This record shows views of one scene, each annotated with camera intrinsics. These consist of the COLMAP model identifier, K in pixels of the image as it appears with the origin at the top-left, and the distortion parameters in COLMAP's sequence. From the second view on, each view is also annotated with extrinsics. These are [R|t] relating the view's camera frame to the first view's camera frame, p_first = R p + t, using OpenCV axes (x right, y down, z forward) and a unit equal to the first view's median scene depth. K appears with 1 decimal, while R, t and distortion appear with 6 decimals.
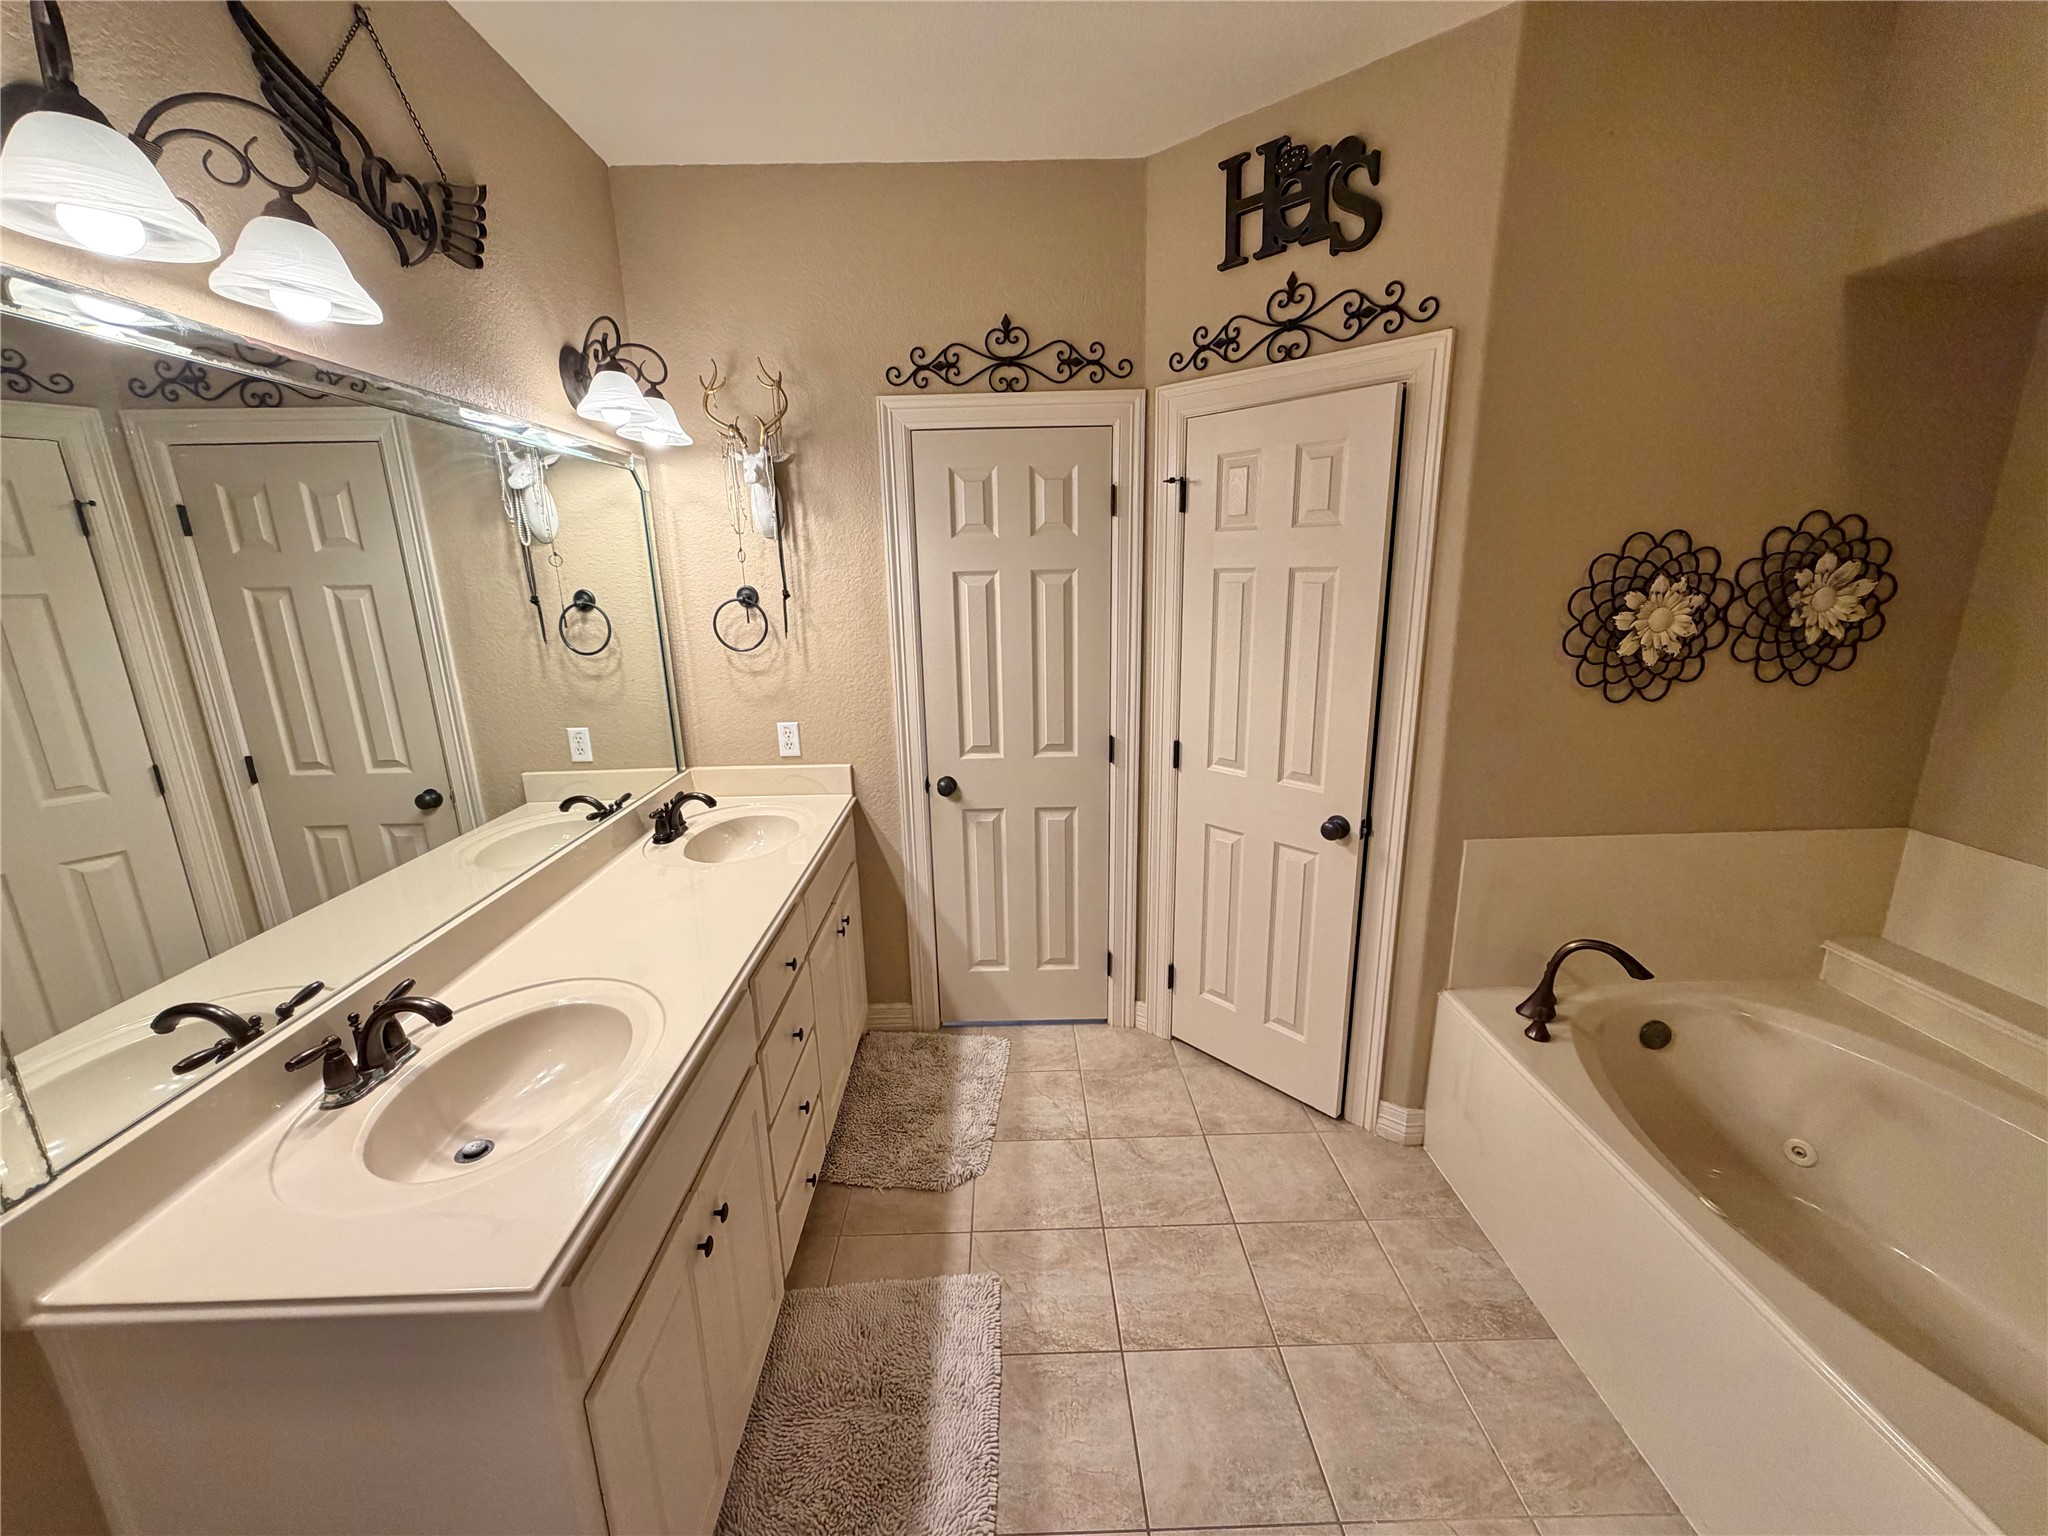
lens RADIAL K [[815.6, 0, 1016.7], [0, 815.6, 767.9], [0, 0, 1]] dist [0.000824, 0.000057]
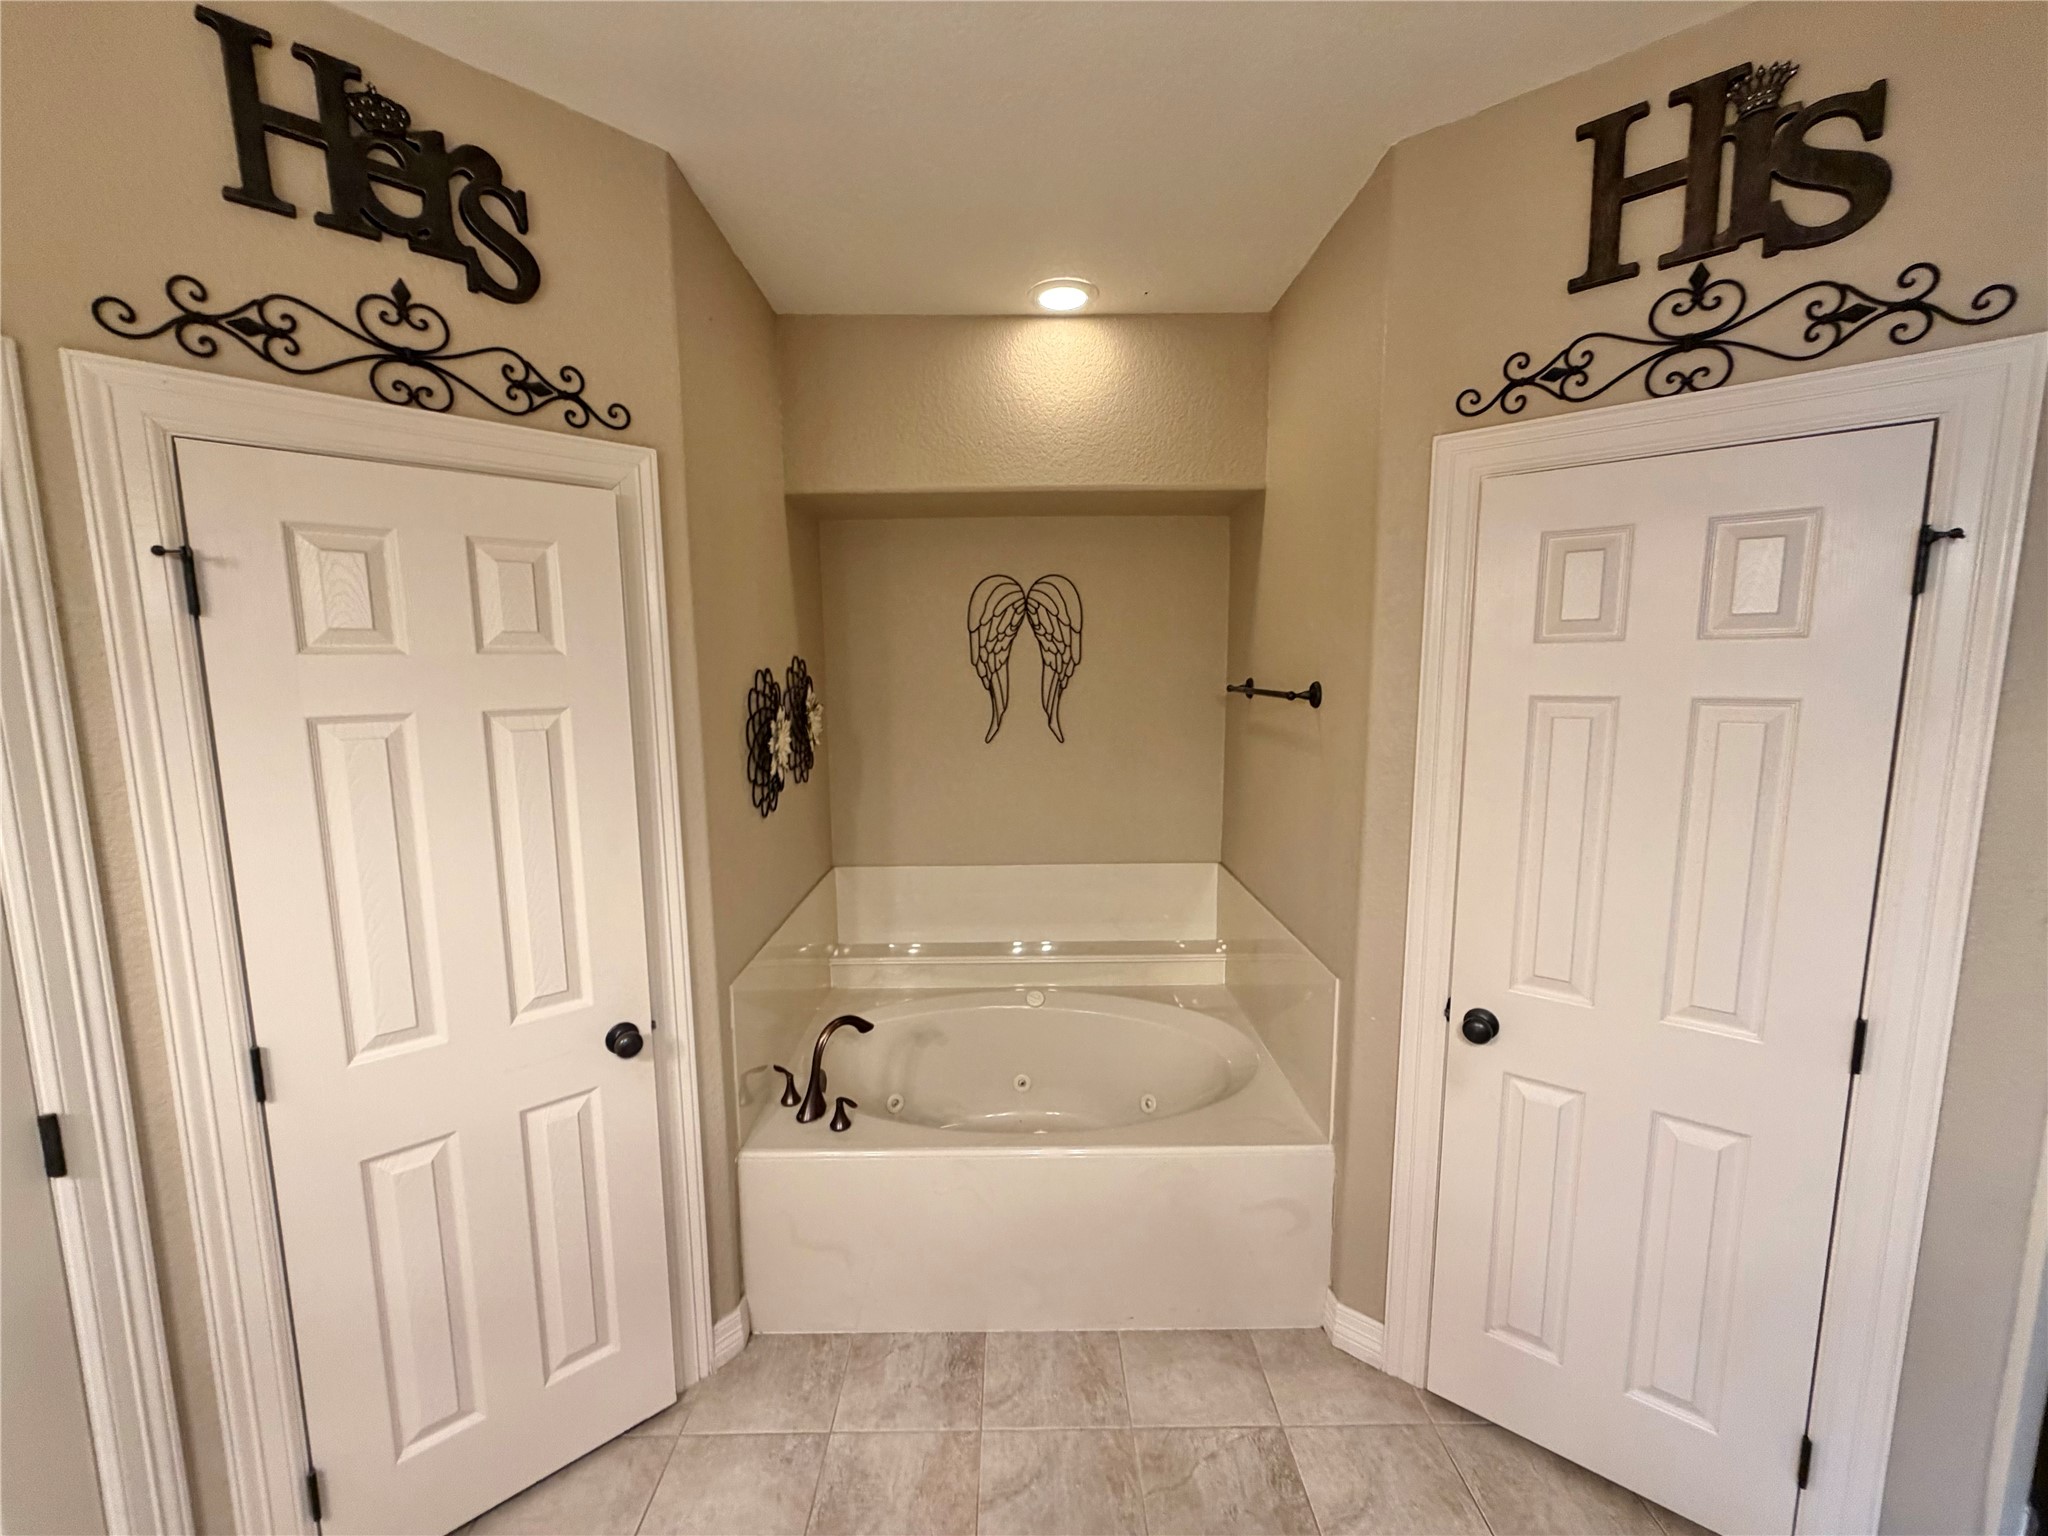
lens RADIAL K [[815.6, 0, 1016.7], [0, 815.6, 767.9], [0, 0, 1]] dist [0.000824, 0.000057]
pose [[0.014075, -0.106601, 0.994202, -0.365369], [0.257887, 0.961049, 0.099395, -0.166032], [-0.966073, 0.254993, 0.041017, 0.602351]]
